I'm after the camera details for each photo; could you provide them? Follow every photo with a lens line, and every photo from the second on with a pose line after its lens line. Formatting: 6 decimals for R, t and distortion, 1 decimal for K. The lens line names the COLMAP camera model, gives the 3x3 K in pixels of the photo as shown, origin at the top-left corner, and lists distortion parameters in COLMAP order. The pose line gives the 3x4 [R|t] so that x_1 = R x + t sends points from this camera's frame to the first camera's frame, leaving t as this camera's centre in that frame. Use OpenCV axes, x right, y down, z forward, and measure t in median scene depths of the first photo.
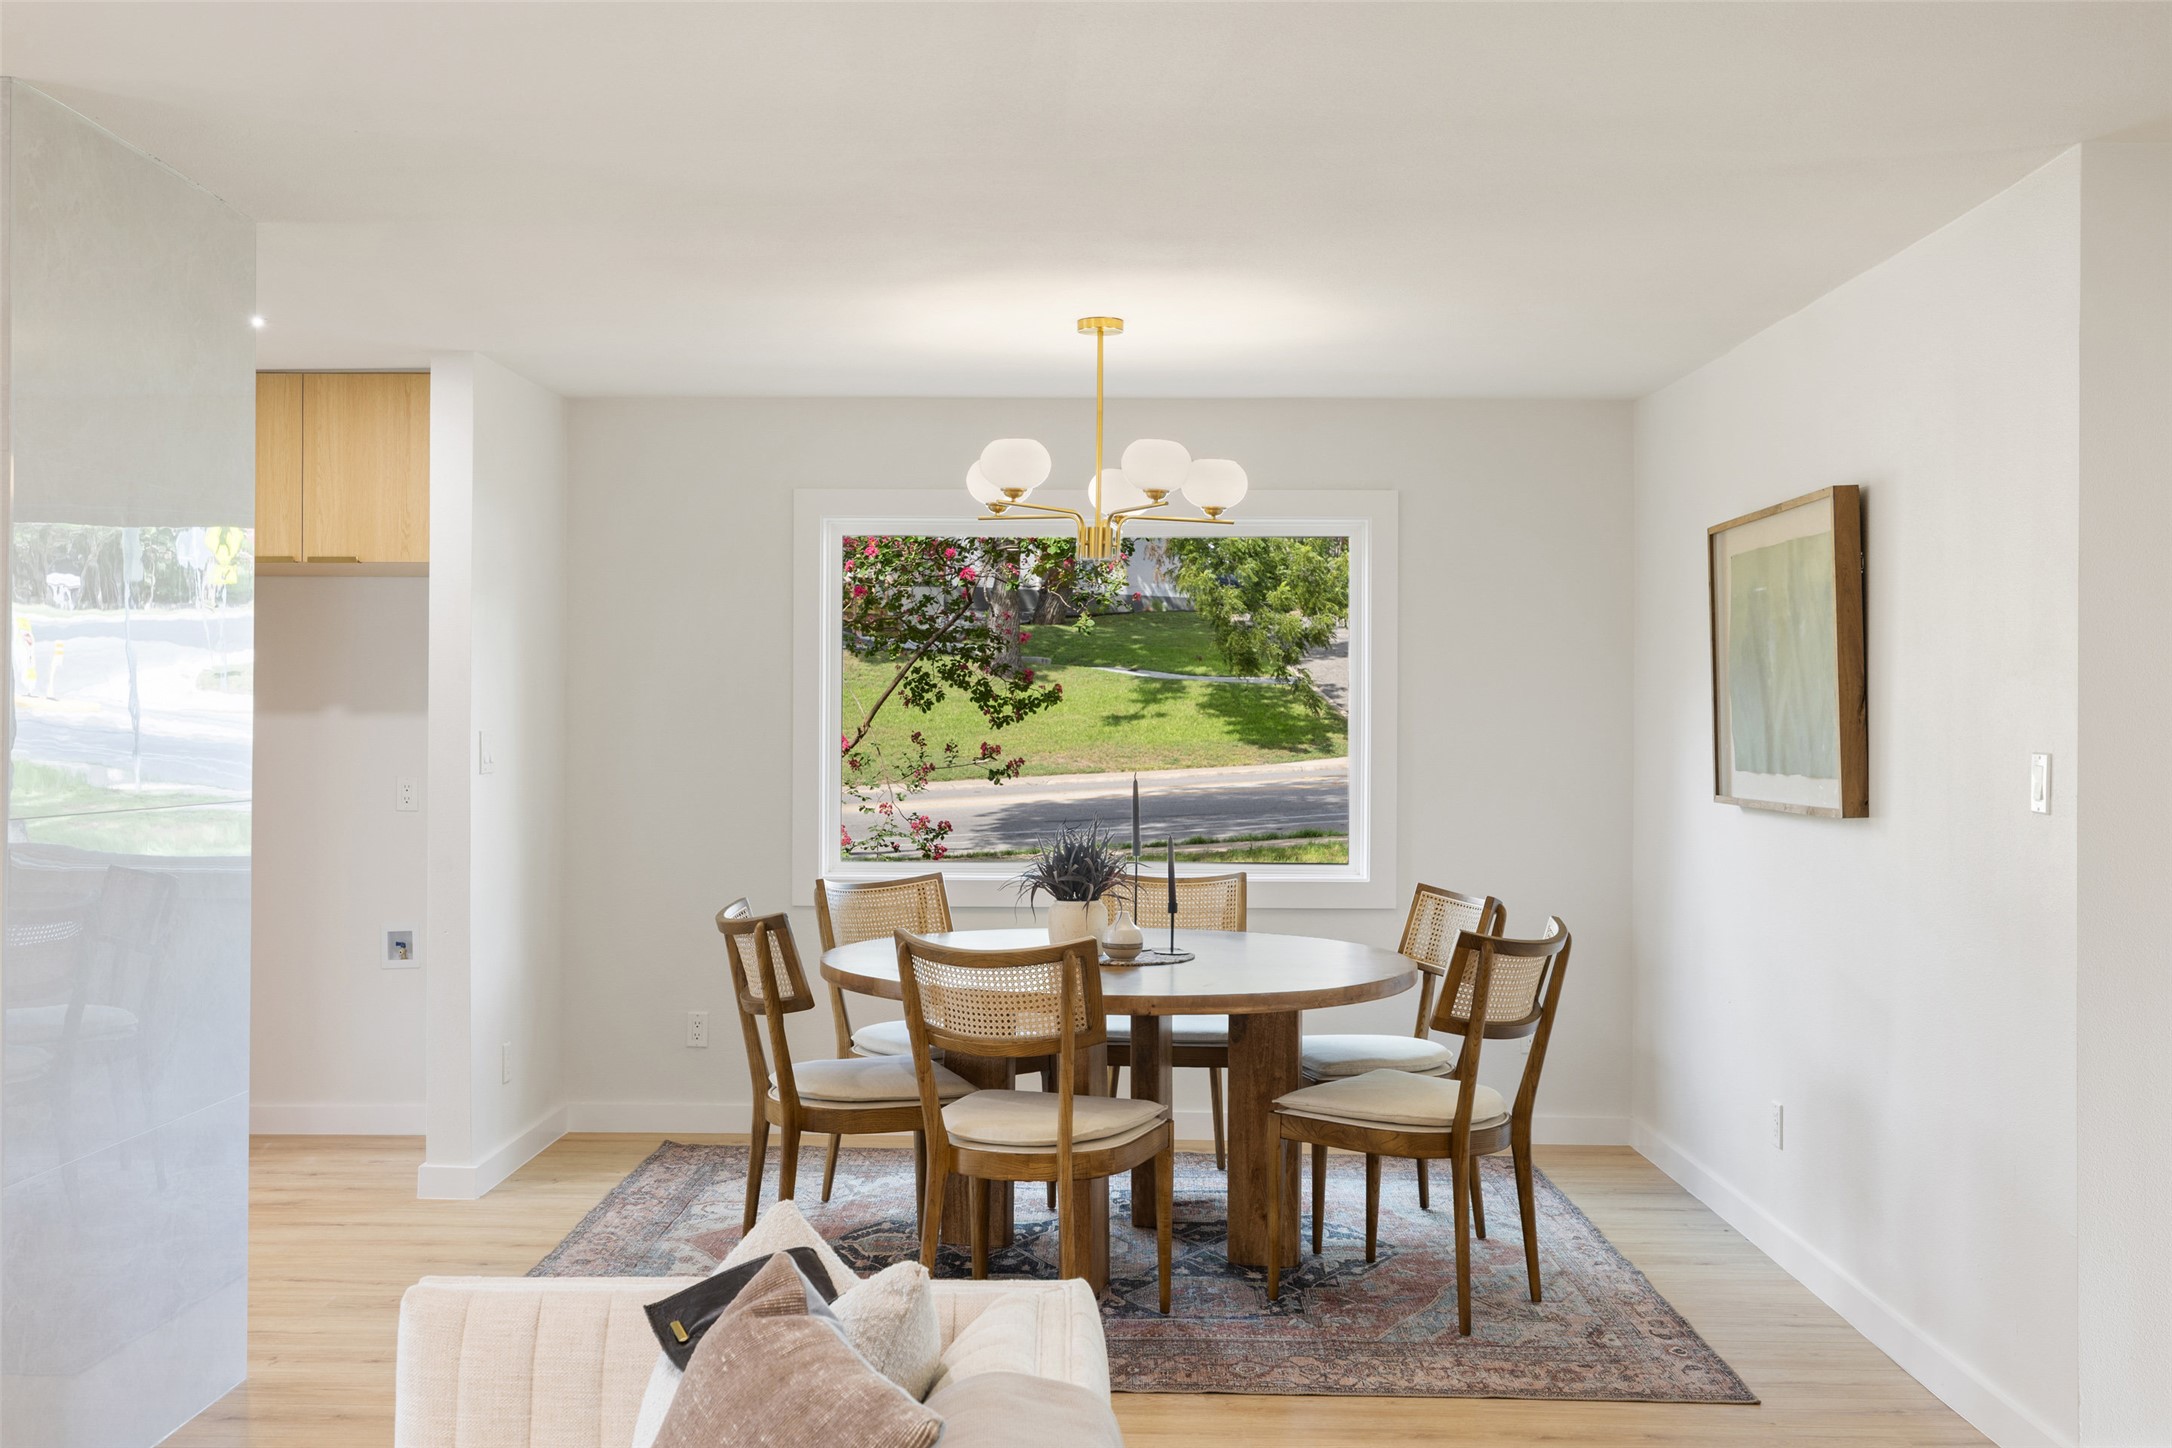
lens RADIAL K [[2097.2, 0, 1090.2], [0, 2097.2, 732.5], [0, 0, 1]] dist [-0.014728, 0.000000]
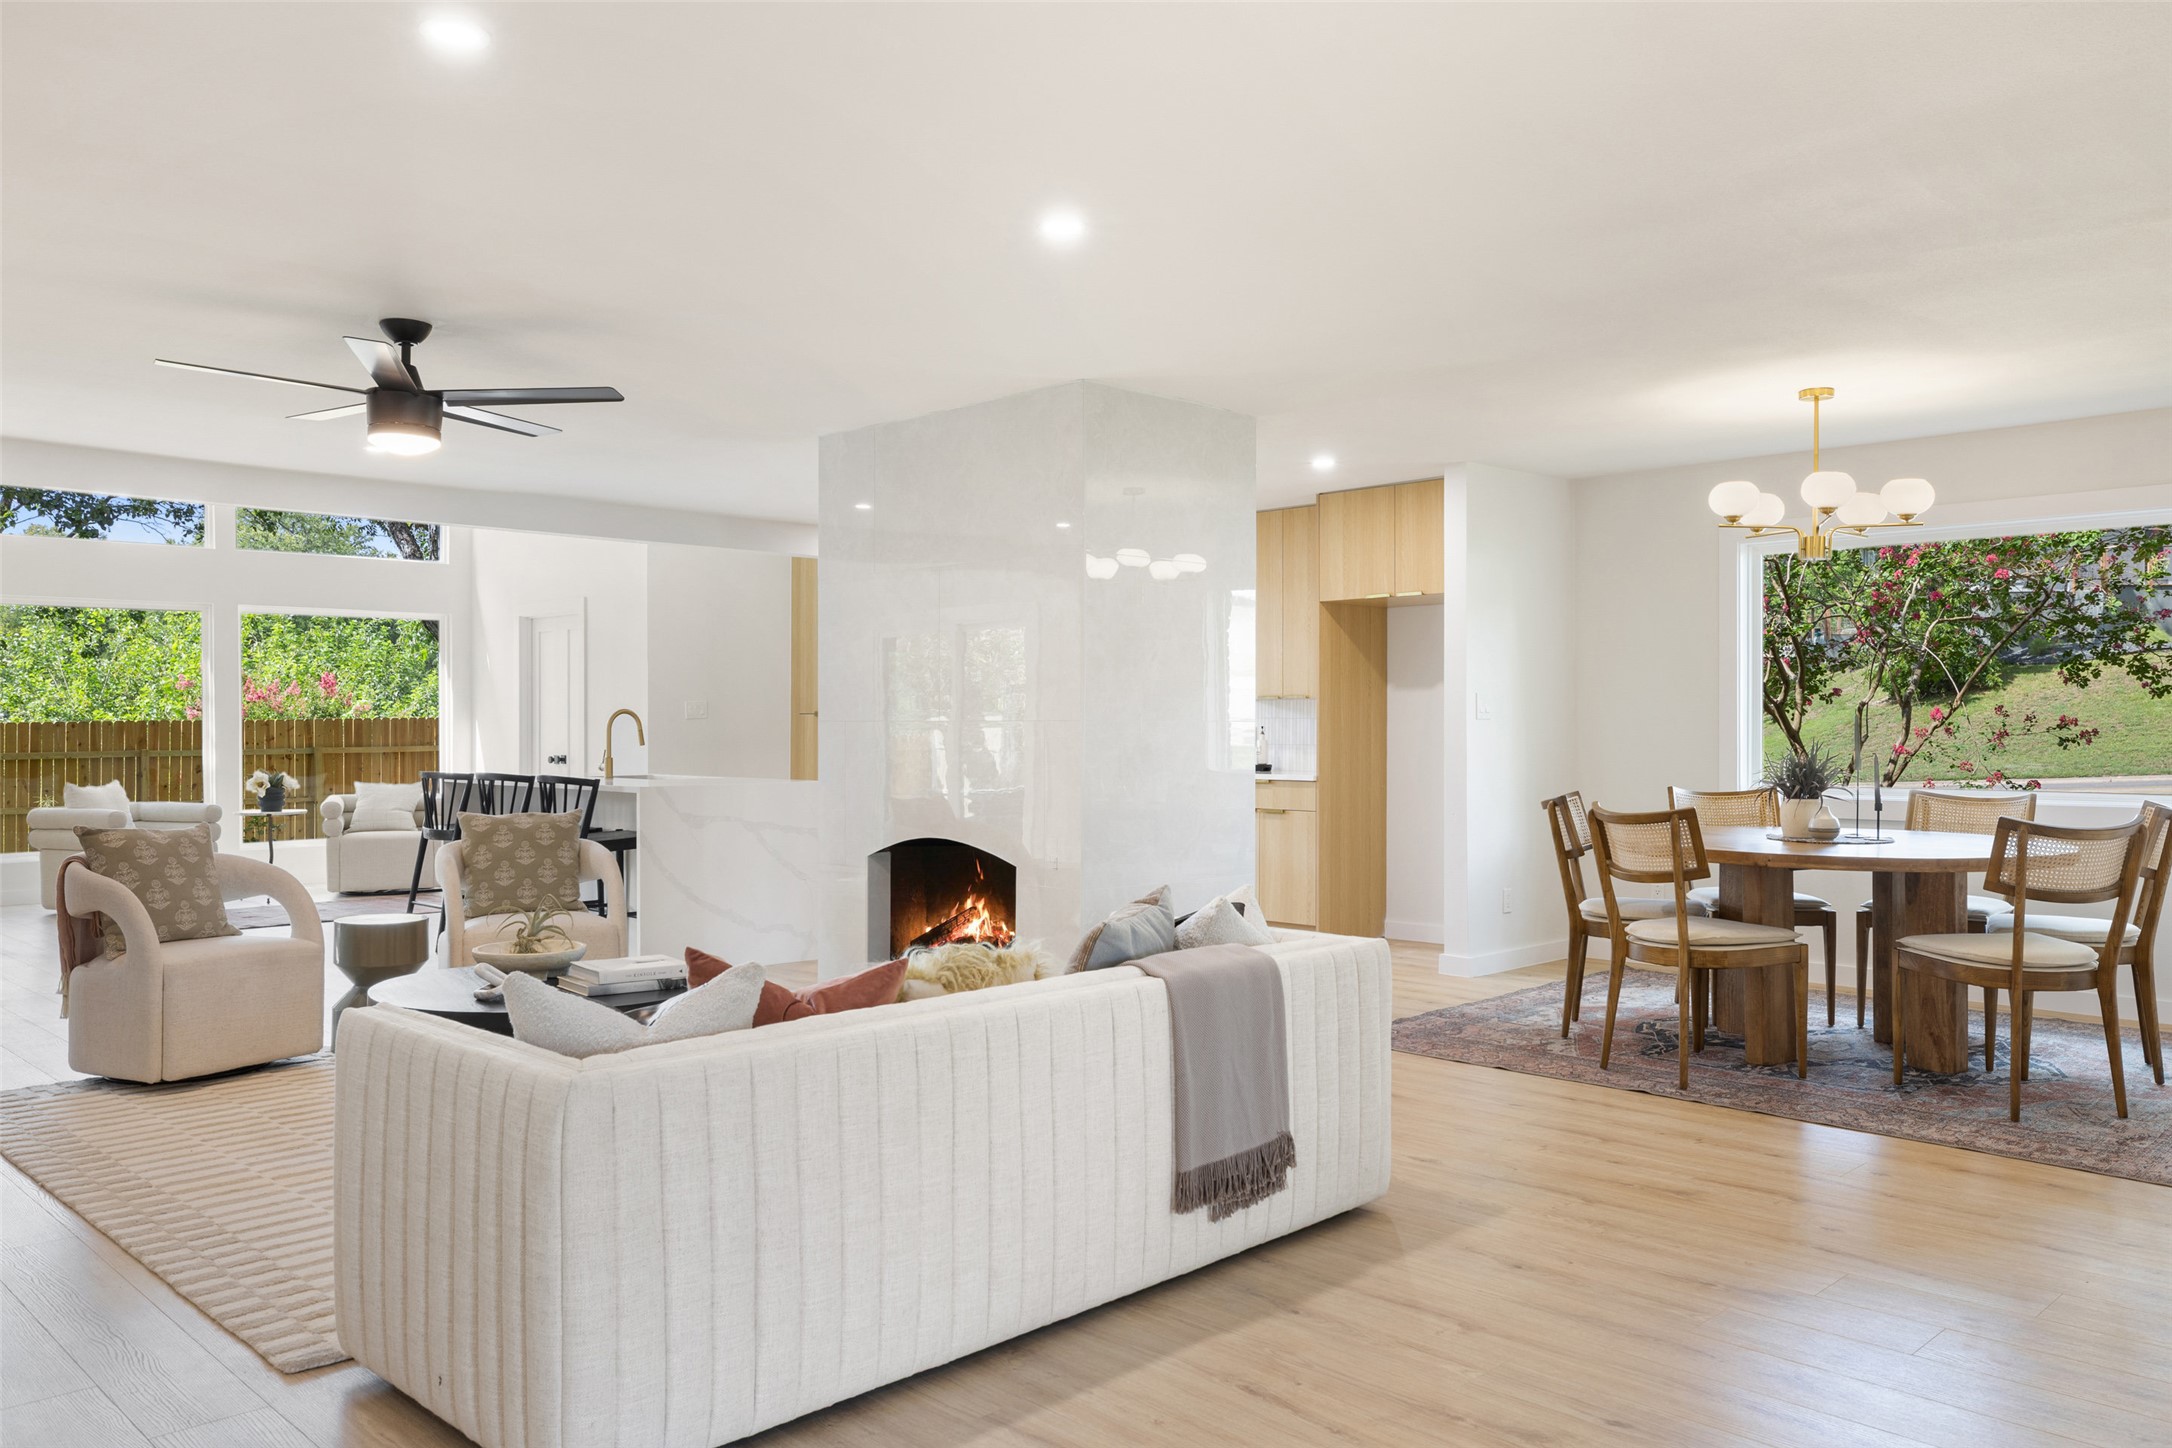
lens RADIAL K [[1610.2, 0, 1037.8], [0, 1610.2, 742.4], [0, 0, 1]] dist [0.002210, 0.006557]
pose [[0.702749, 0.000193, -0.711438, 0.369173], [0.006453, 0.999957, 0.006646, 0.027443], [0.711409, -0.009261, 0.702717, -0.129169]]
